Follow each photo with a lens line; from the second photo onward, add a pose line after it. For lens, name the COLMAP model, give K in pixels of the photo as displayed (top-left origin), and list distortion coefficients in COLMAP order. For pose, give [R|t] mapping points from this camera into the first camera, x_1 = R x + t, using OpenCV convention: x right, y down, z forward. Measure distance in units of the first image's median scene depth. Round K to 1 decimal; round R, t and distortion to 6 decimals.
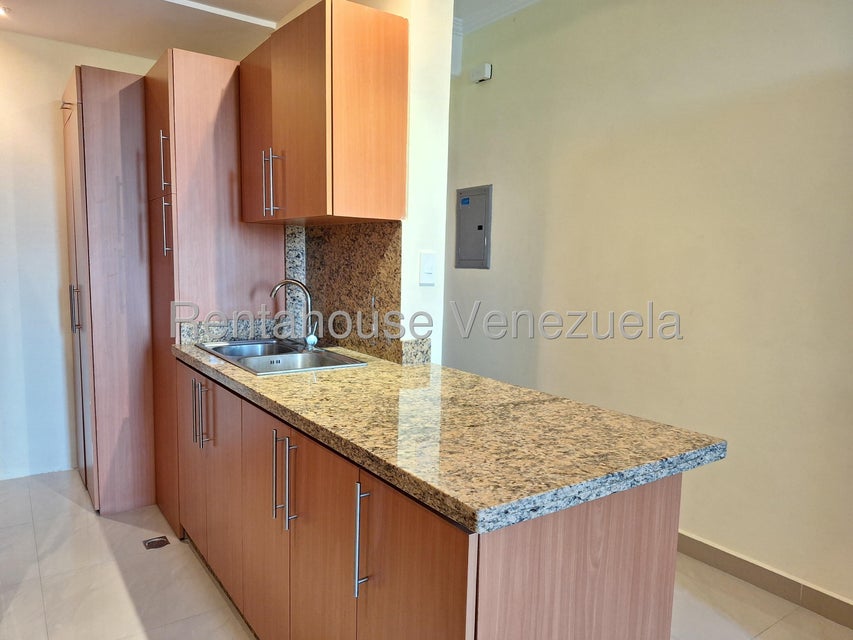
lens RADIAL K [[585.2, 0, 426.5], [0, 585.2, 320.0], [0, 0, 1]] dist [0.067413, -0.001192]
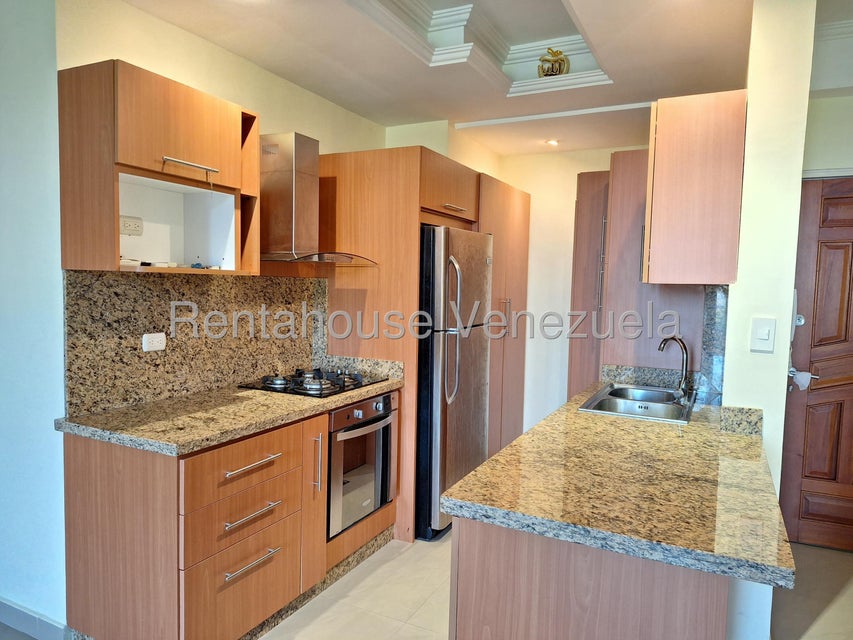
lens RADIAL K [[594.9, 0, 426.5], [0, 594.9, 320.0], [0, 0, 1]] dist [-0.000042, -0.001843]
pose [[0.467567, 0.045242, -0.882799, 0.992025], [-0.105074, 0.994453, -0.004687, -0.084791], [0.877690, 0.094951, 0.469728, 0.138133]]
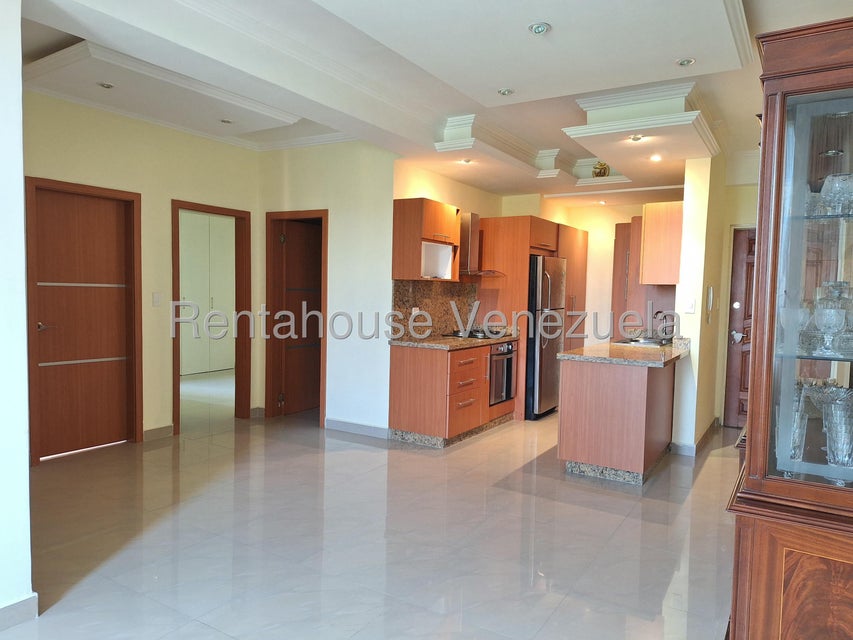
lens RADIAL K [[585.2, 0, 426.5], [0, 585.2, 320.0], [0, 0, 1]] dist [0.067413, -0.001192]
pose [[0.380644, 0.038217, -0.923932, 2.814213], [-0.109664, 0.993960, -0.004066, 0.136775], [0.918196, 0.102870, 0.382536, -1.245354]]
